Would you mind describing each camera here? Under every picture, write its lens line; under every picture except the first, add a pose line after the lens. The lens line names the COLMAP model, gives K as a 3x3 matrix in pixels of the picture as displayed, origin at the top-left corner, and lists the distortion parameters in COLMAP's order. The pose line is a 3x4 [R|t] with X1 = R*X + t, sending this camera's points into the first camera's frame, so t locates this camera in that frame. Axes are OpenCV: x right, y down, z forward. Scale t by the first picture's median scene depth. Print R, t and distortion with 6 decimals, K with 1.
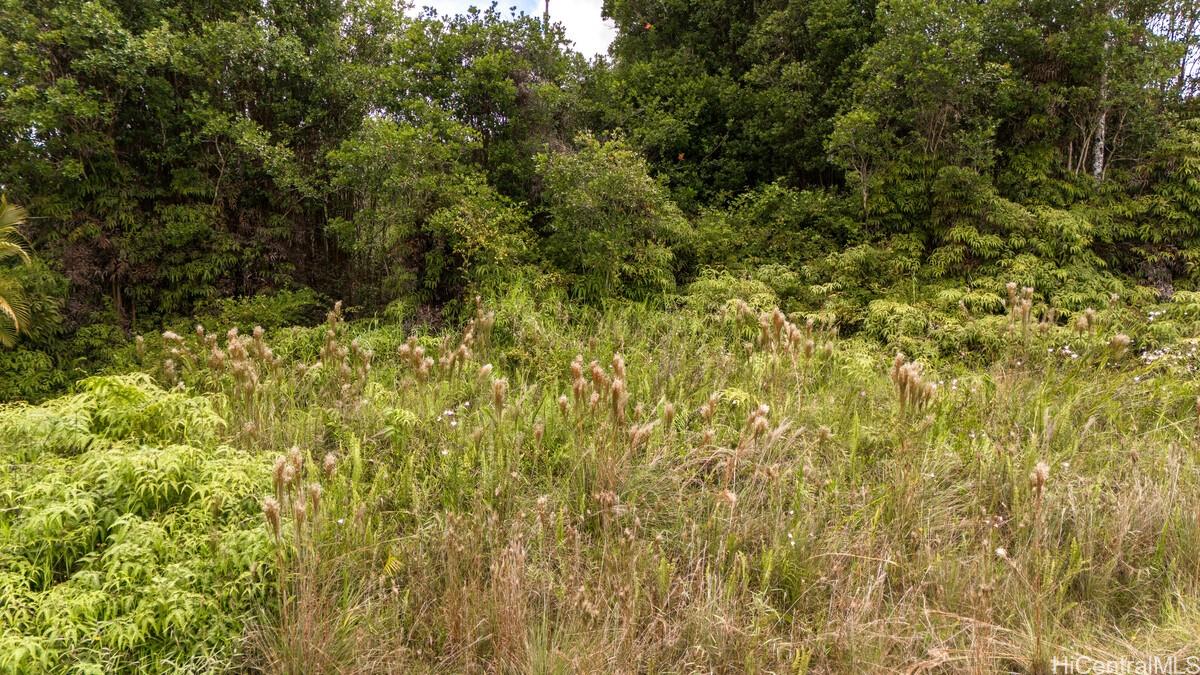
lens RADIAL K [[874.6, 0, 604.5], [0, 874.6, 338.4], [0, 0, 1]] dist [0.077407, -0.068609]
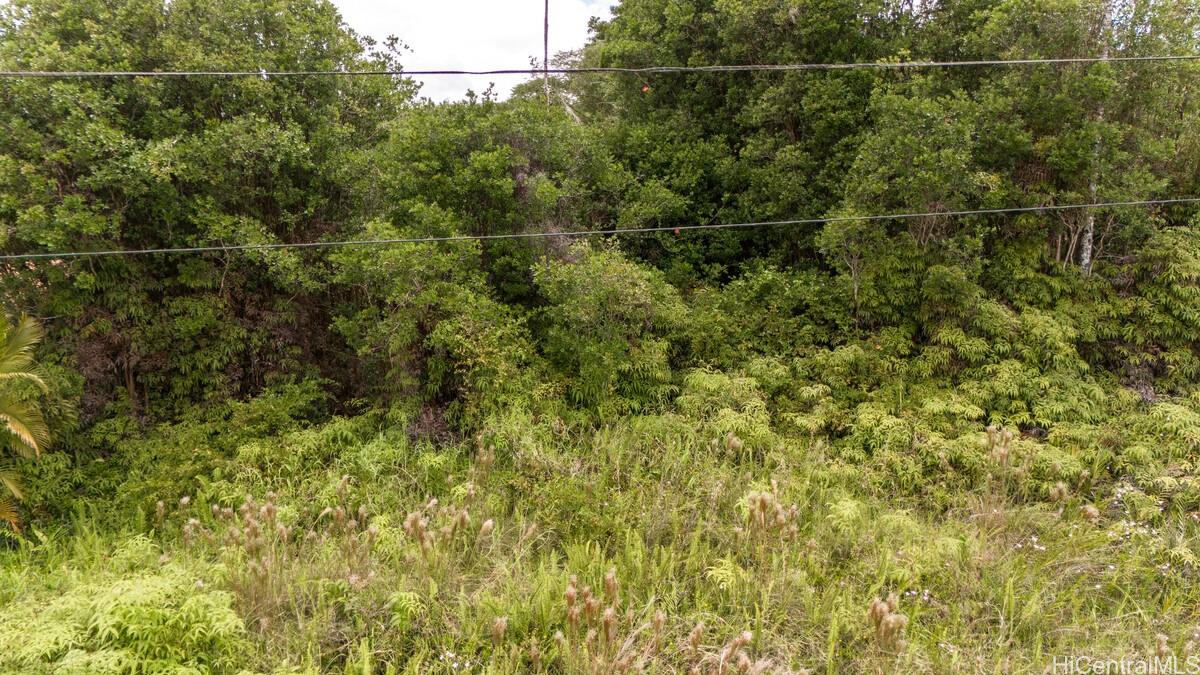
lens RADIAL K [[874.6, 0, 604.5], [0, 874.6, 338.4], [0, 0, 1]] dist [0.077407, -0.068609]
pose [[0.999976, -0.004550, -0.005243, 0.008989], [0.004897, 0.997667, 0.068097, -0.179952], [0.004921, -0.068121, 0.997665, -0.024316]]
